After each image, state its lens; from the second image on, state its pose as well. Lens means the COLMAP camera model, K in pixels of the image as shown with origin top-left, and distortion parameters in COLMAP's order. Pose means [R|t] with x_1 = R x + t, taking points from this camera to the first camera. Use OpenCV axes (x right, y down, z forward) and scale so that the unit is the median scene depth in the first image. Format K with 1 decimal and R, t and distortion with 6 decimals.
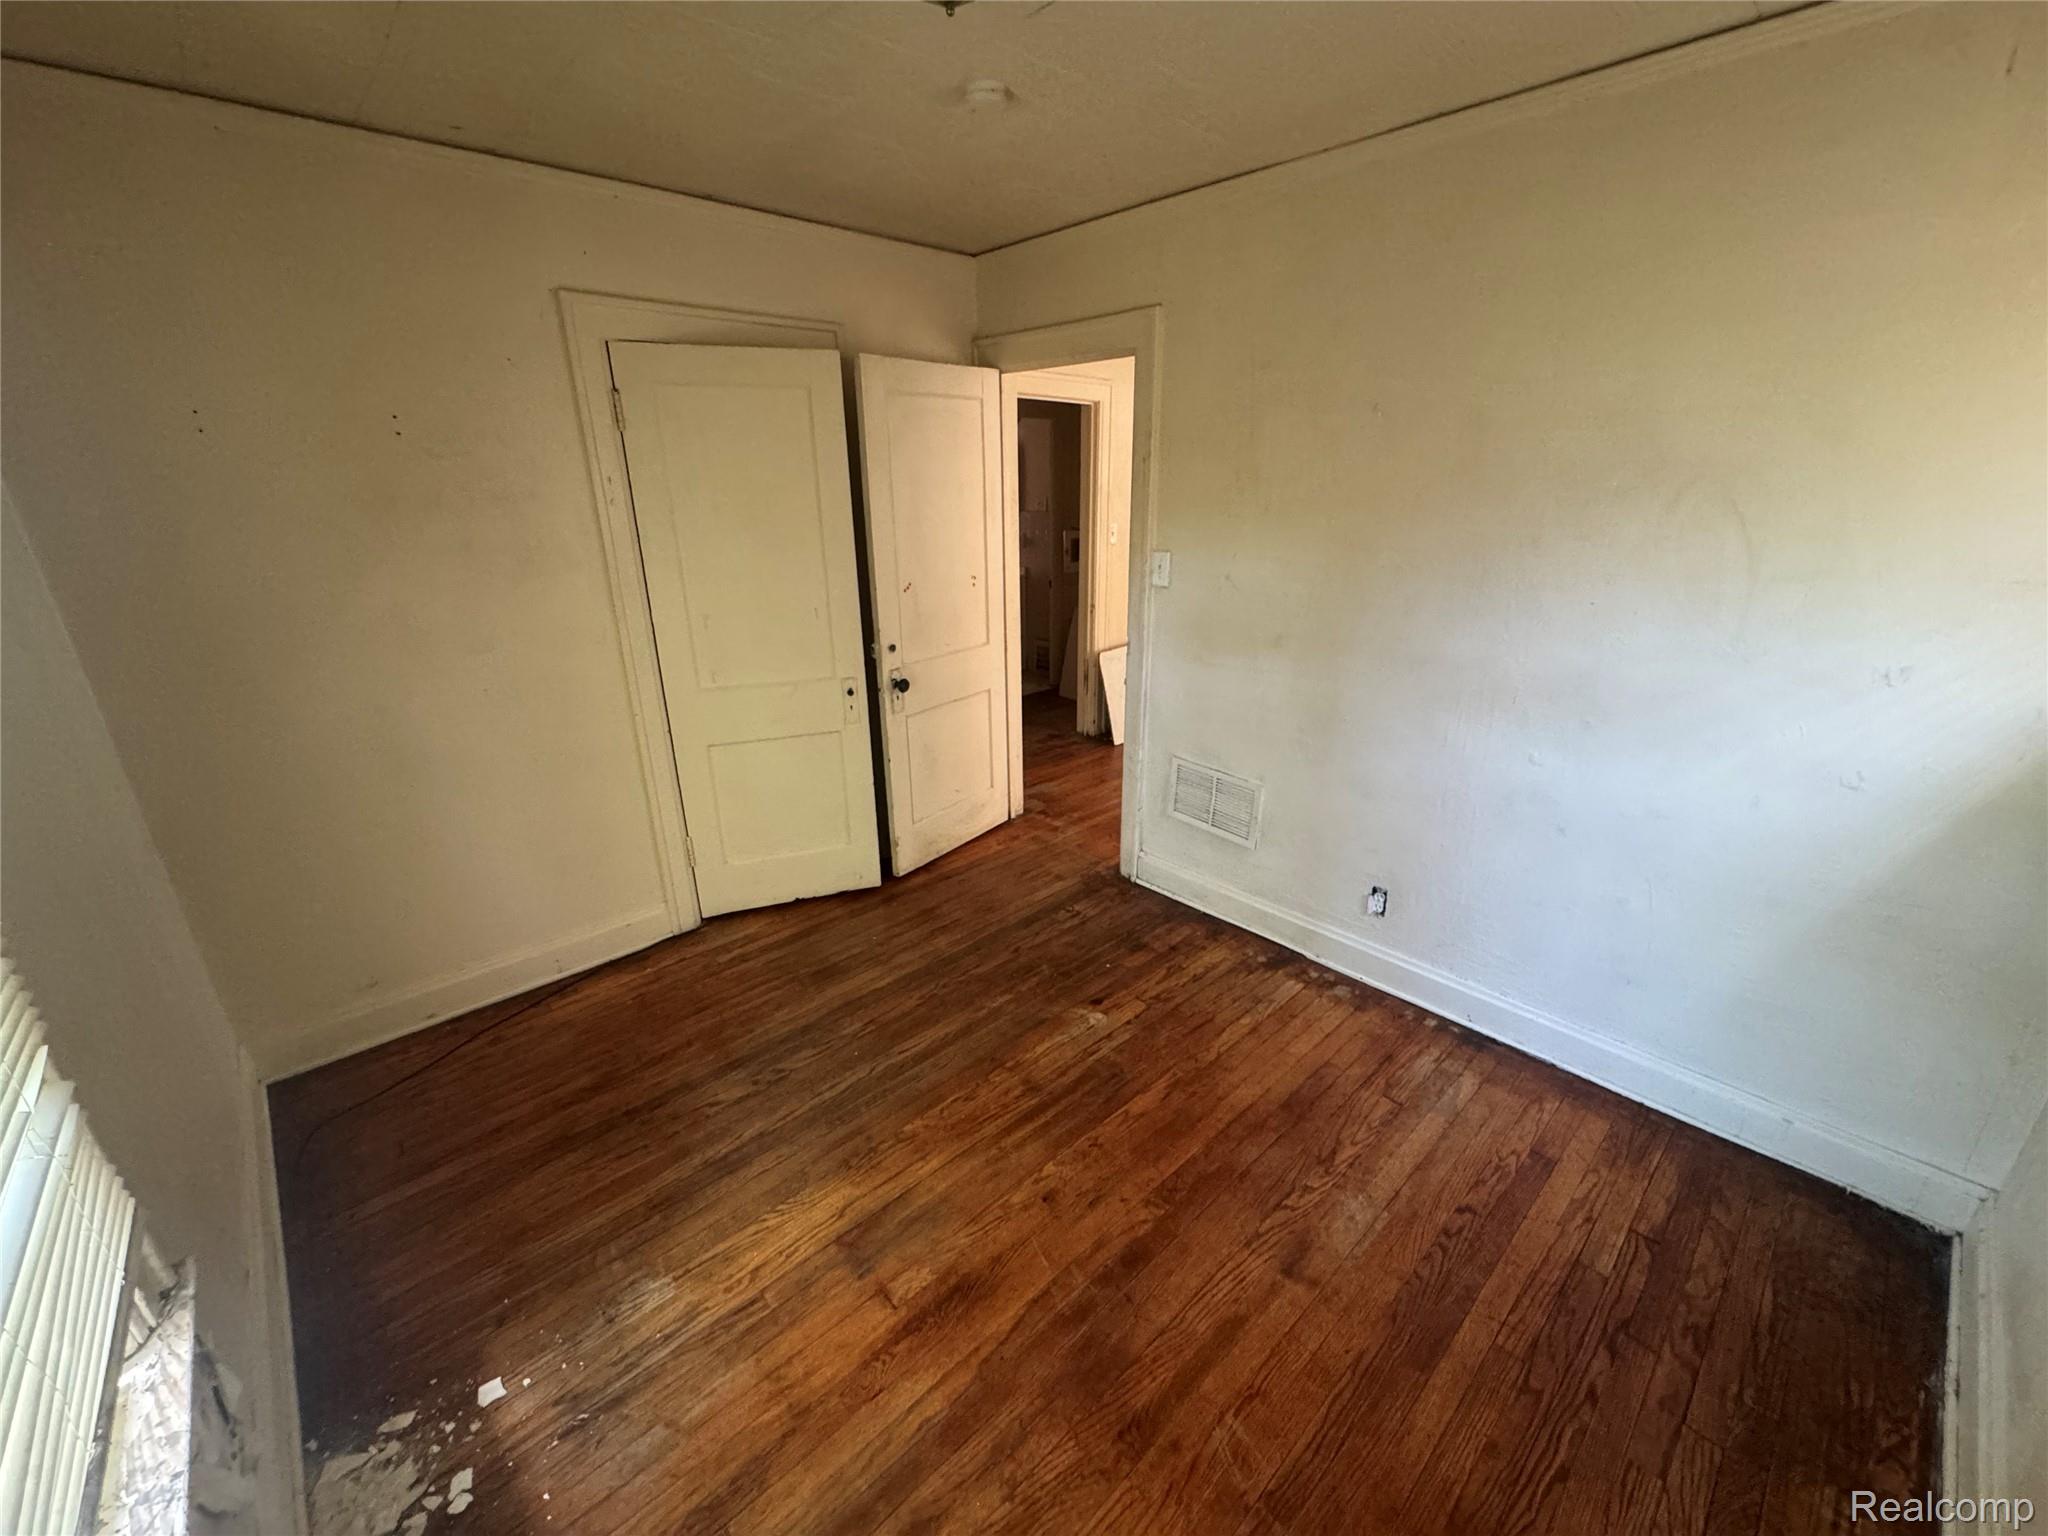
lens RADIAL K [[817.1, 0, 1019.7], [0, 817.1, 769.2], [0, 0, 1]] dist [-0.002901, -0.000180]
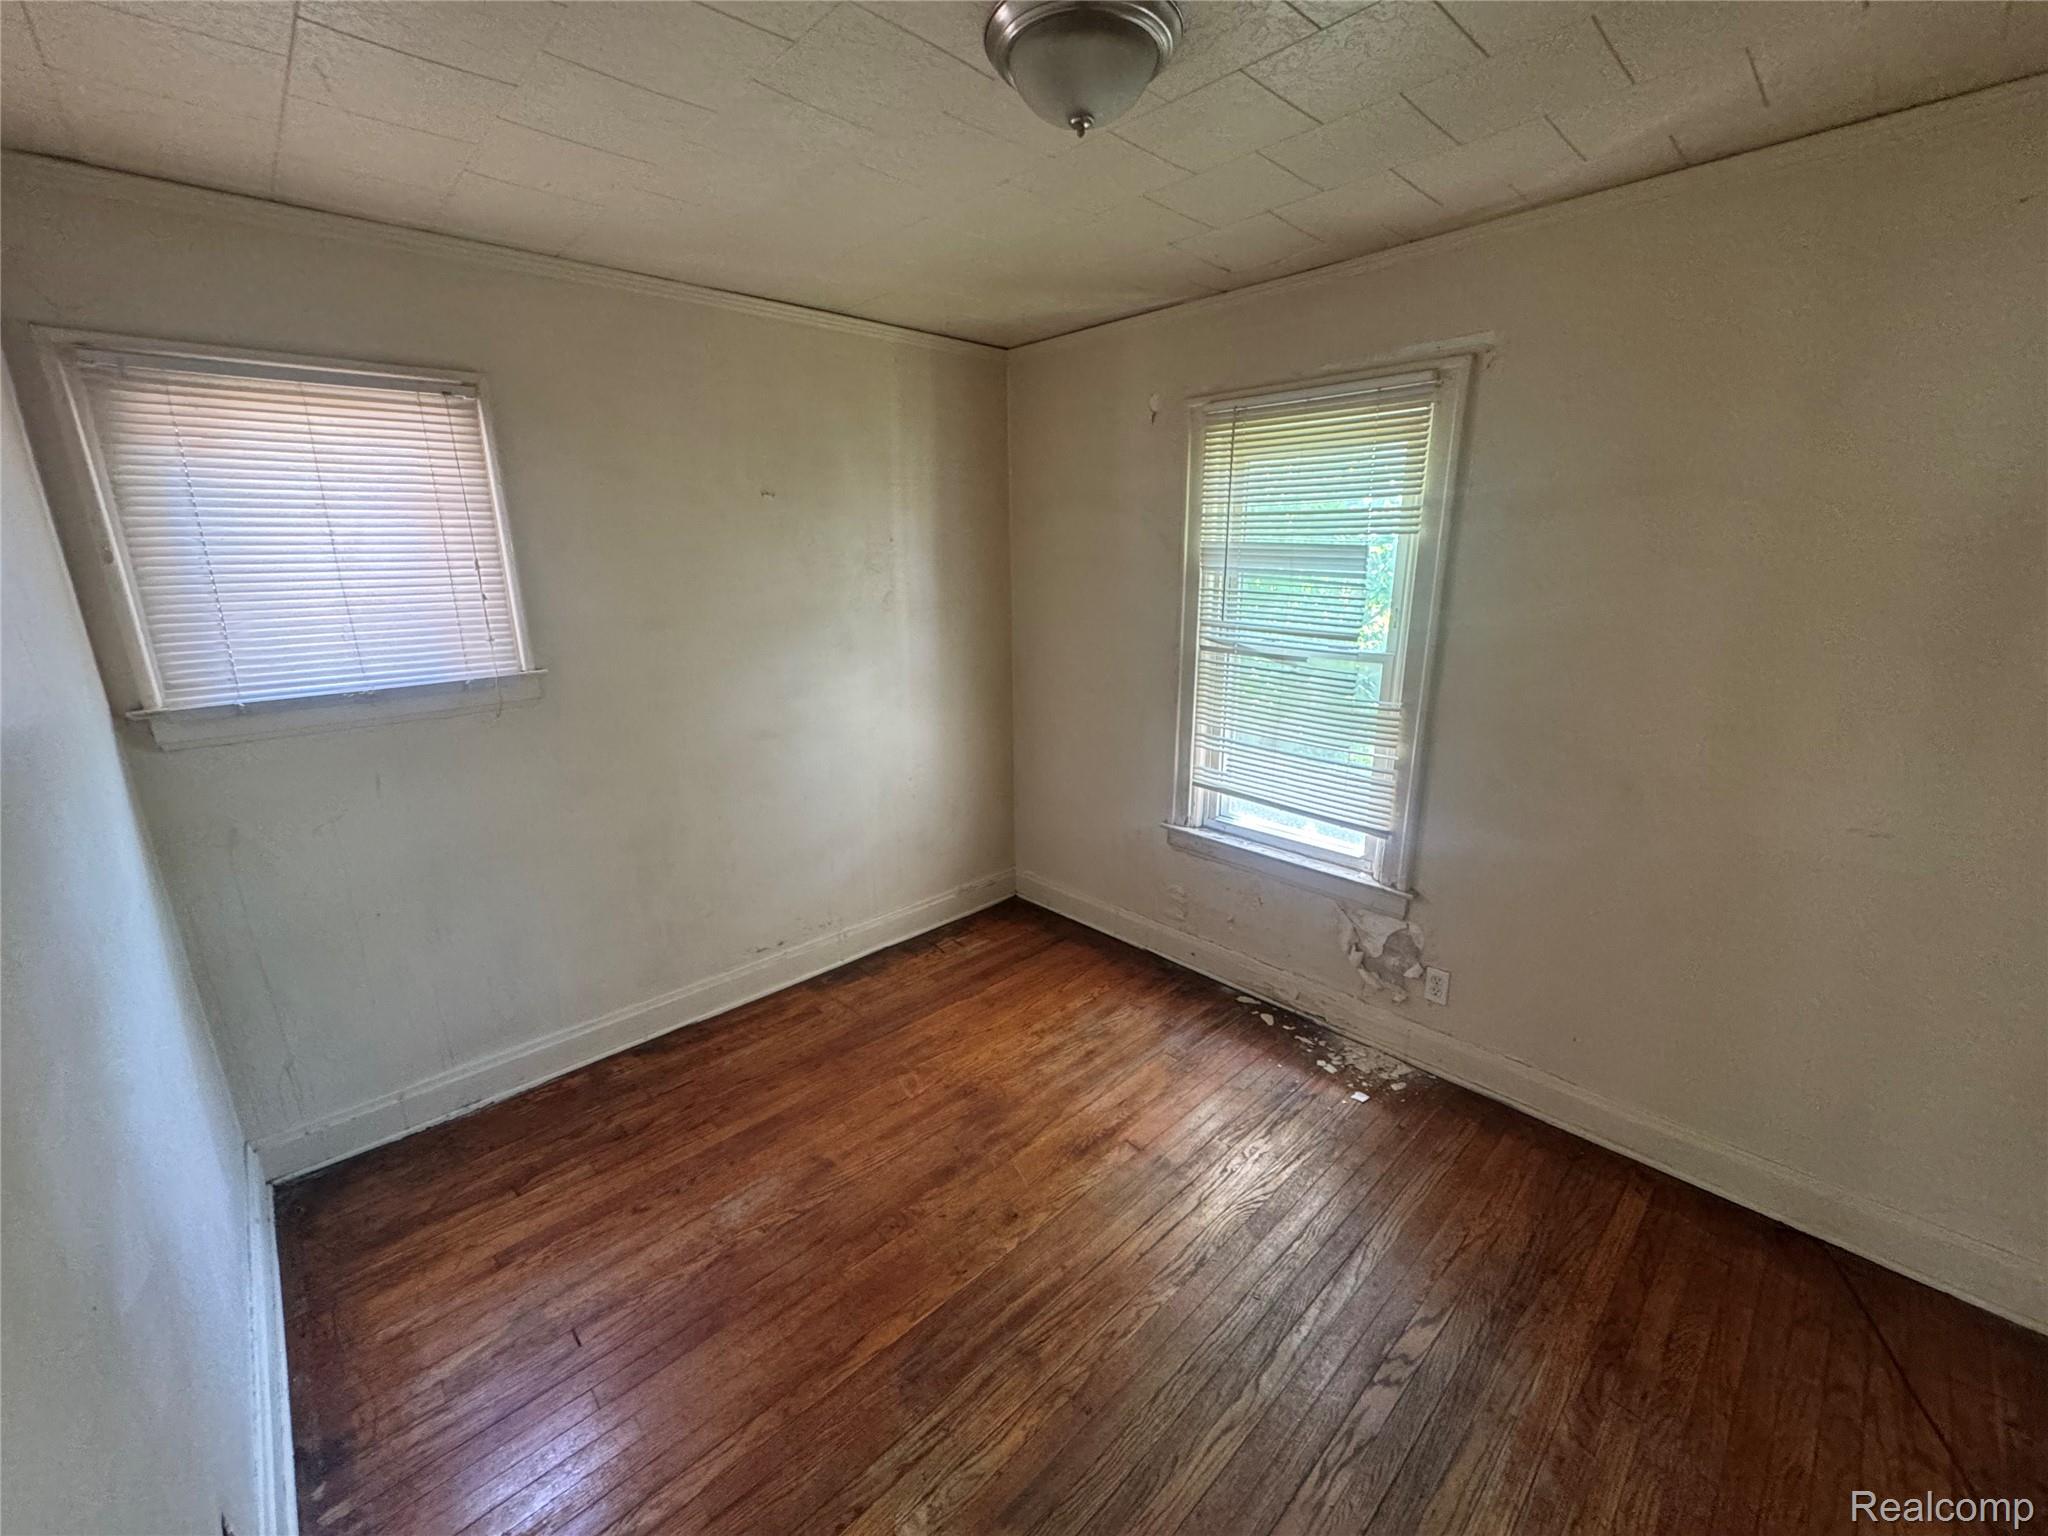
lens RADIAL K [[817.1, 0, 1024.7], [0, 817.1, 768.0], [0, 0, 1]] dist [-0.002901, -0.000180]
pose [[-0.999577, 0.028062, -0.007679, 0.011050], [0.018524, 0.817384, 0.575795, -0.571913], [0.022435, 0.575409, -0.817558, 1.536589]]
